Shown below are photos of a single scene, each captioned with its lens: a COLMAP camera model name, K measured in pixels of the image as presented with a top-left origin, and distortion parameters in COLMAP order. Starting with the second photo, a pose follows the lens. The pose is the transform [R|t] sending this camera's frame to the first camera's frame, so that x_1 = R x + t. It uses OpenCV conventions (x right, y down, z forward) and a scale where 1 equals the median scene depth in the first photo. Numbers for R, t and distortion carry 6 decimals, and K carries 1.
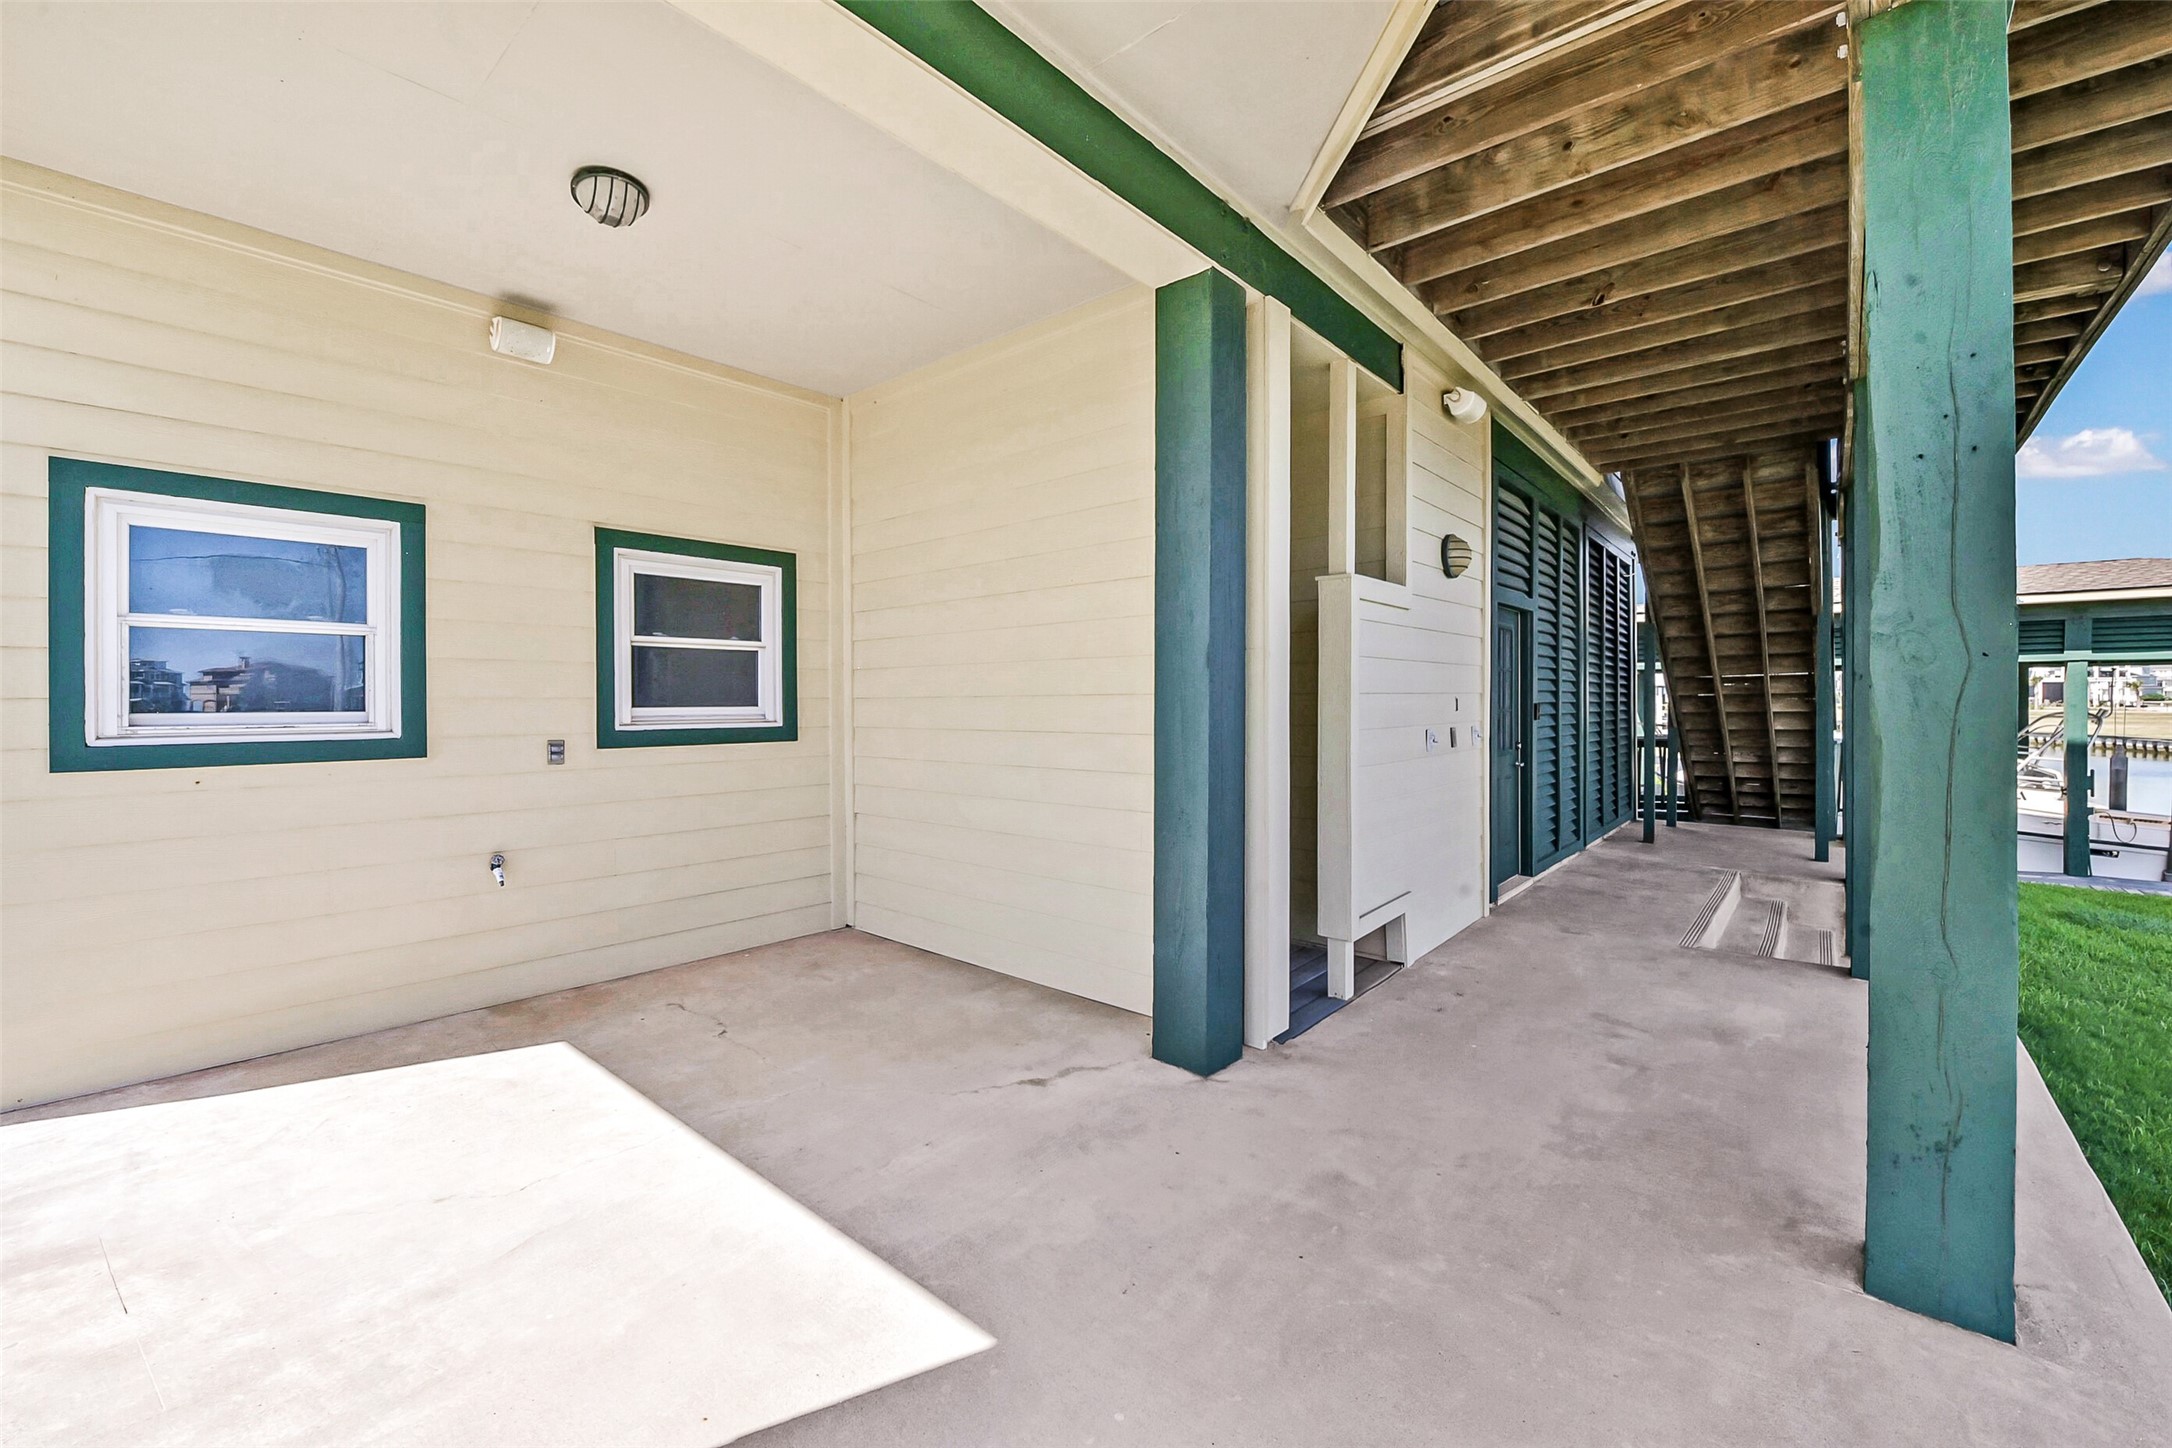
lens RADIAL K [[871.8, 0, 1088.3], [0, 871.8, 704.2], [0, 0, 1]] dist [-0.019032, -0.000164]
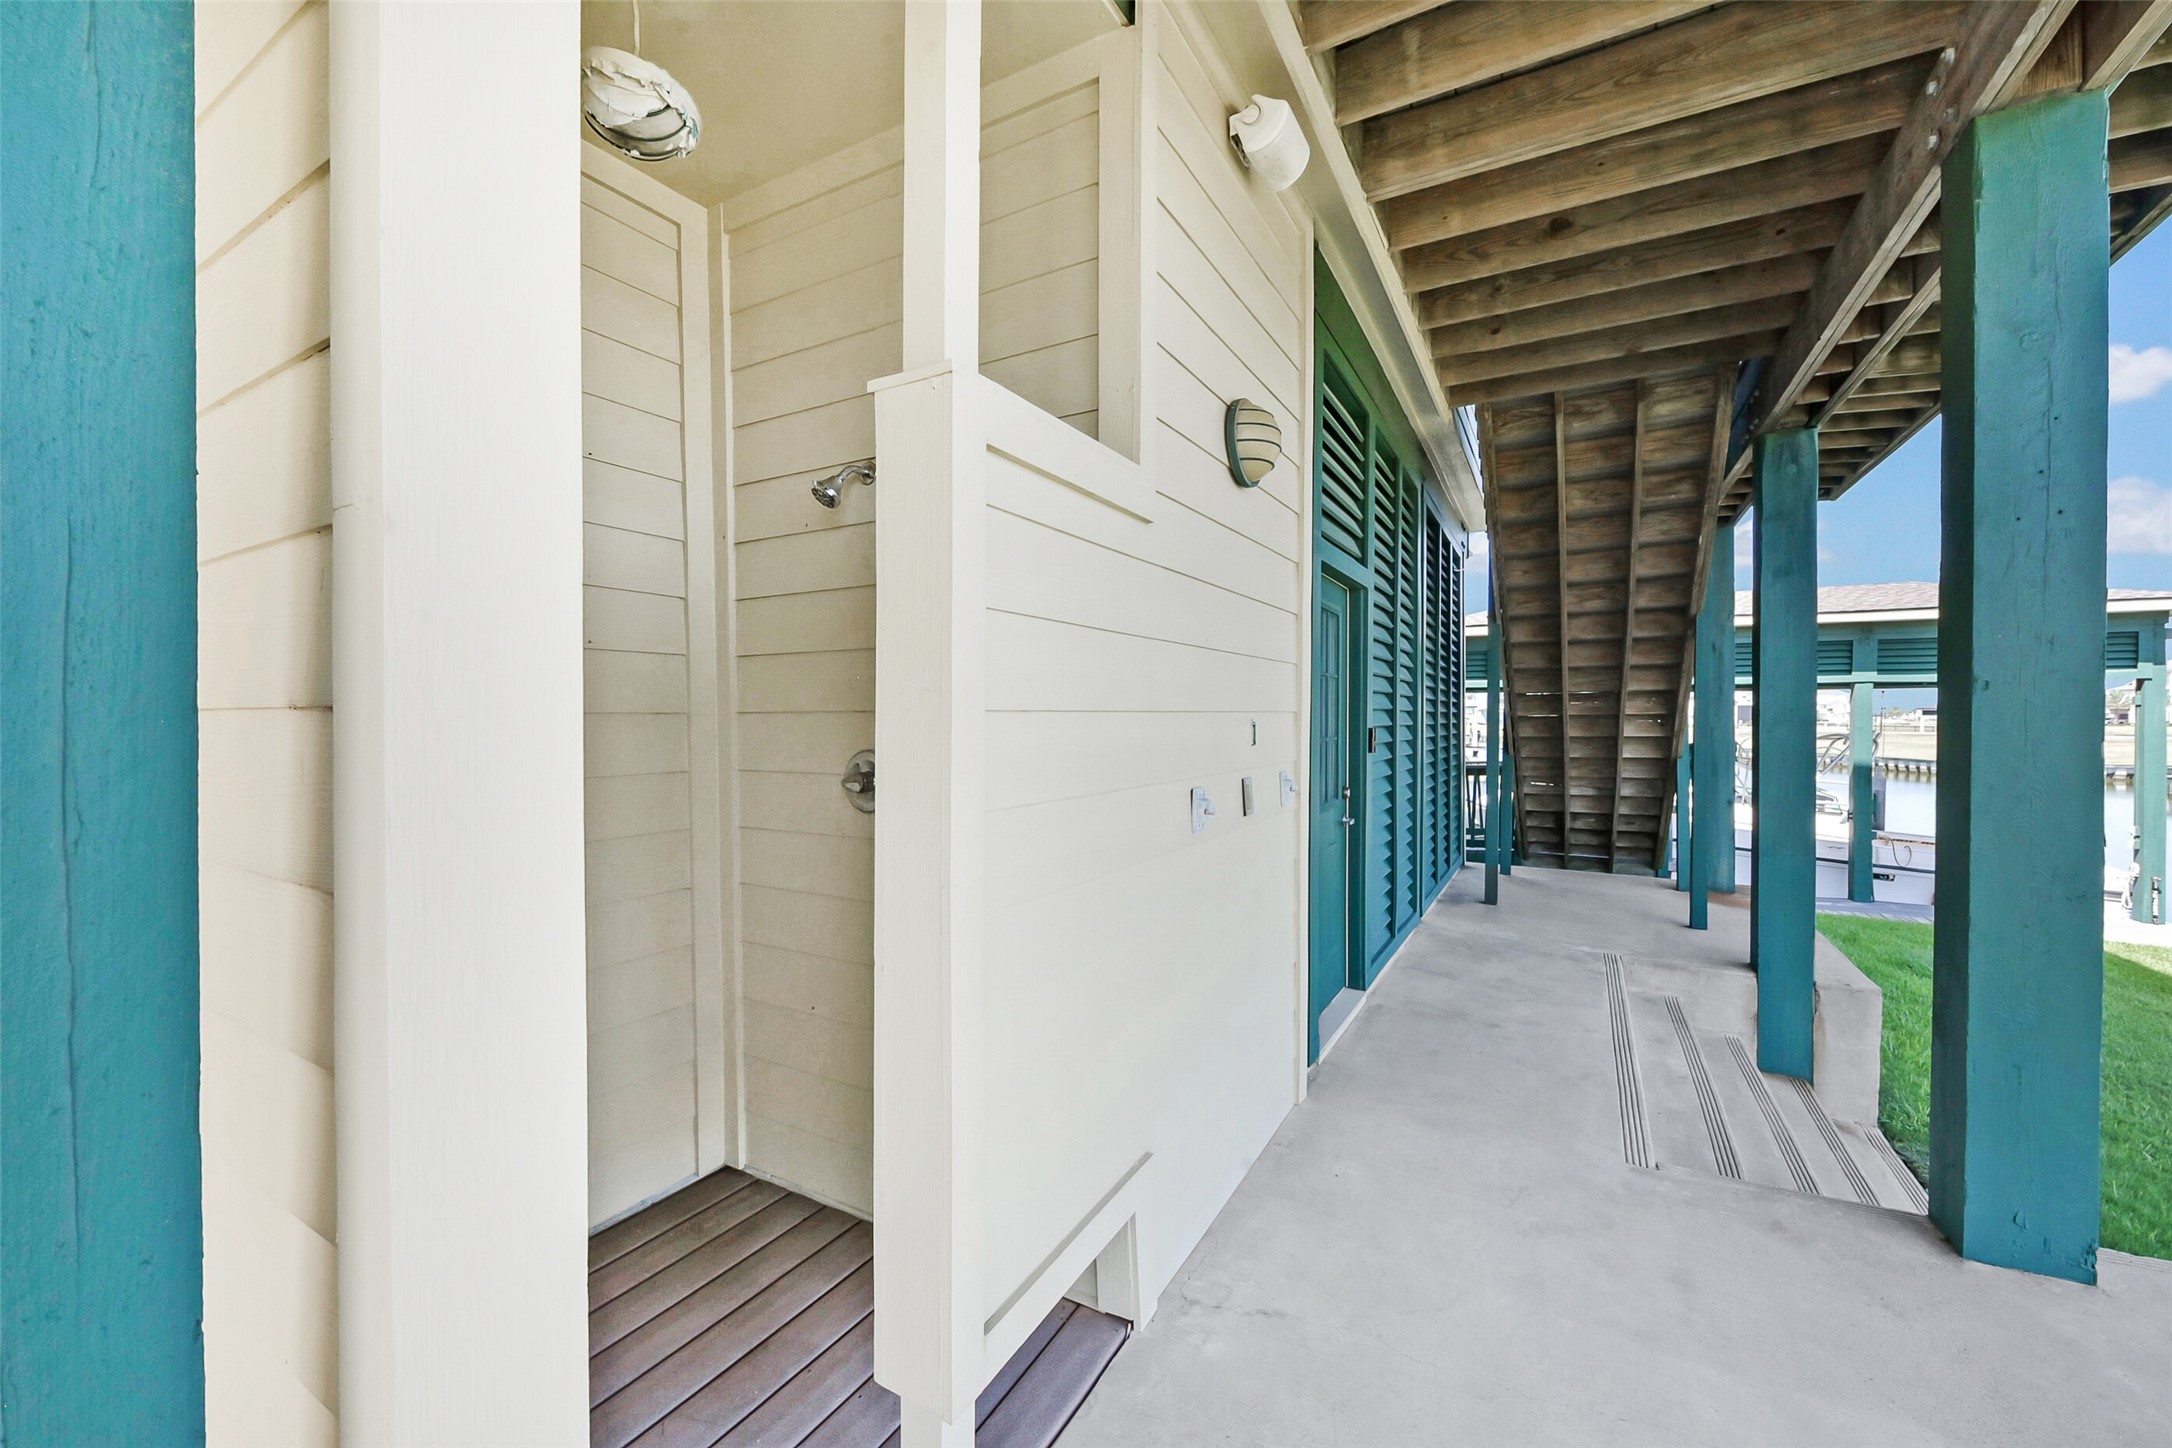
lens RADIAL K [[854.4, 0, 1086.0], [0, 854.4, 724.0], [0, 0, 1]] dist [-0.018079, -0.000033]
pose [[0.981290, 0.002620, 0.192516, 0.150295], [-0.003217, 0.999991, 0.002792, -0.004224], [-0.192507, -0.003359, 0.981290, 0.341739]]
